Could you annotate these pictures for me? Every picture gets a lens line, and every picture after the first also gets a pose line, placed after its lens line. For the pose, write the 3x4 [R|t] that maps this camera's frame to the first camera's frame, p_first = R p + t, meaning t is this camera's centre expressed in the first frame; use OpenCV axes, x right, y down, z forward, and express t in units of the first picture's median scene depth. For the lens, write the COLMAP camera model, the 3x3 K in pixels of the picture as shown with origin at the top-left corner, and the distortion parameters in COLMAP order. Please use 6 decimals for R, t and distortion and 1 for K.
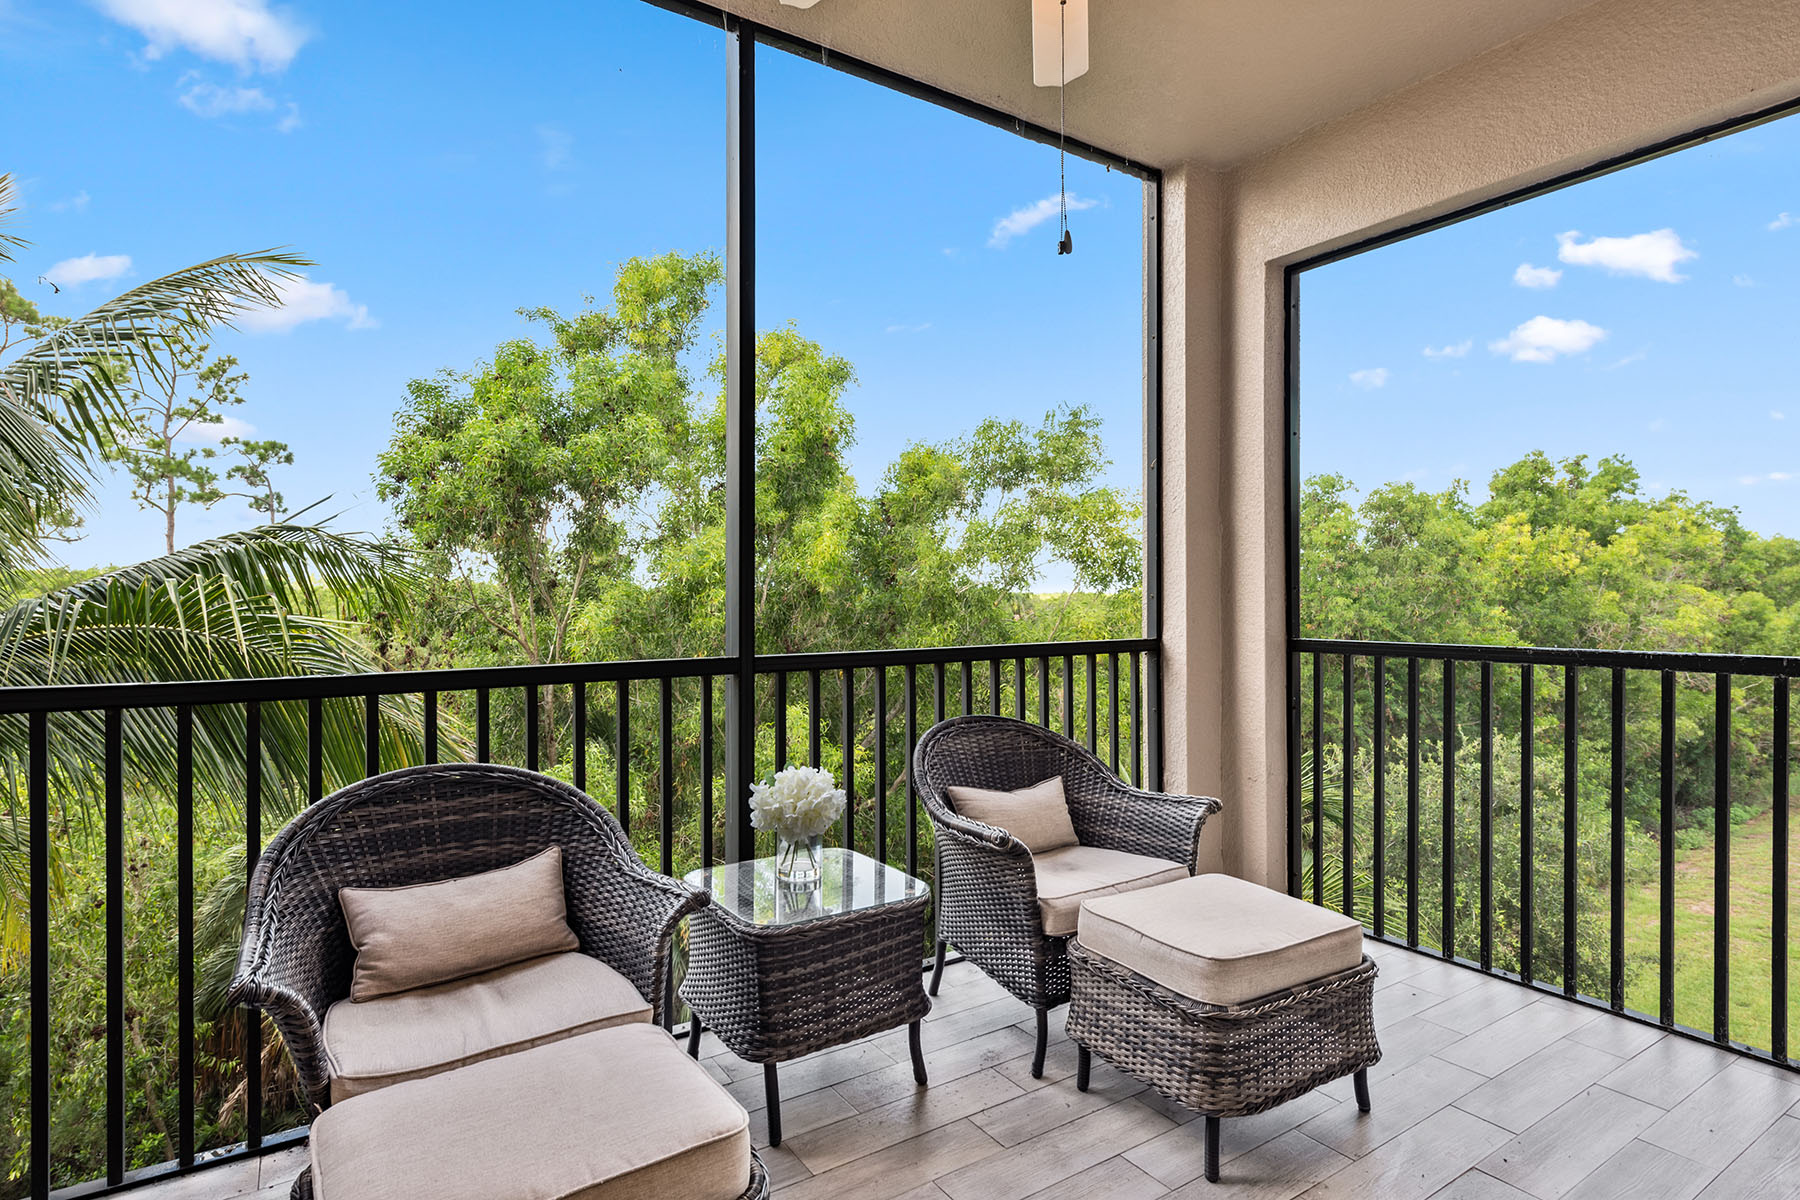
lens RADIAL K [[921.7, 0, 904.8], [0, 921.7, 607.6], [0, 0, 1]] dist [0.024664, -0.000845]
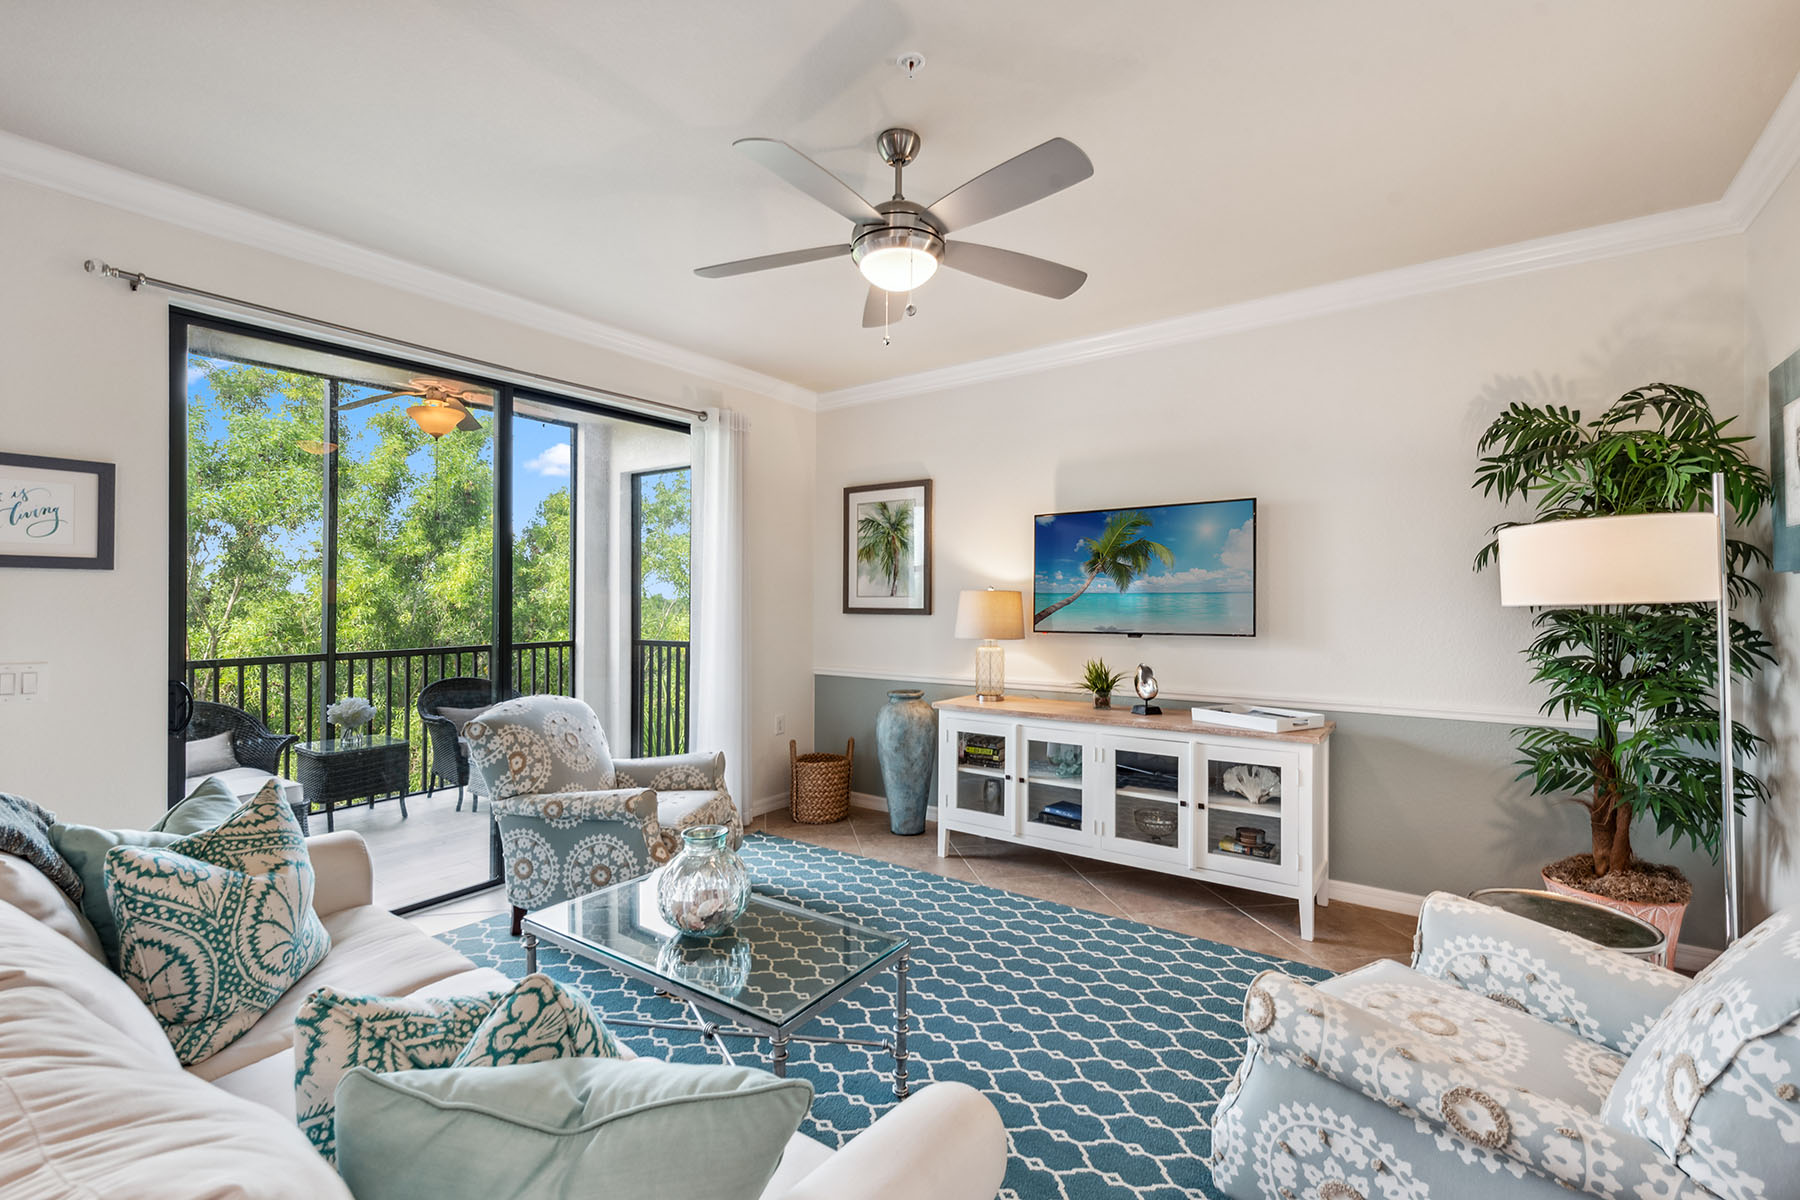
lens RADIAL K [[762.8, 0, 905.0], [0, 762.8, 608.0], [0, 0, 1]] dist [0.012091, -0.000010]
pose [[0.927856, 0.000794, 0.372938, 0.296369], [0.000373, 0.999995, -0.003056, -0.036709], [-0.372939, 0.002975, 0.927851, -0.885934]]
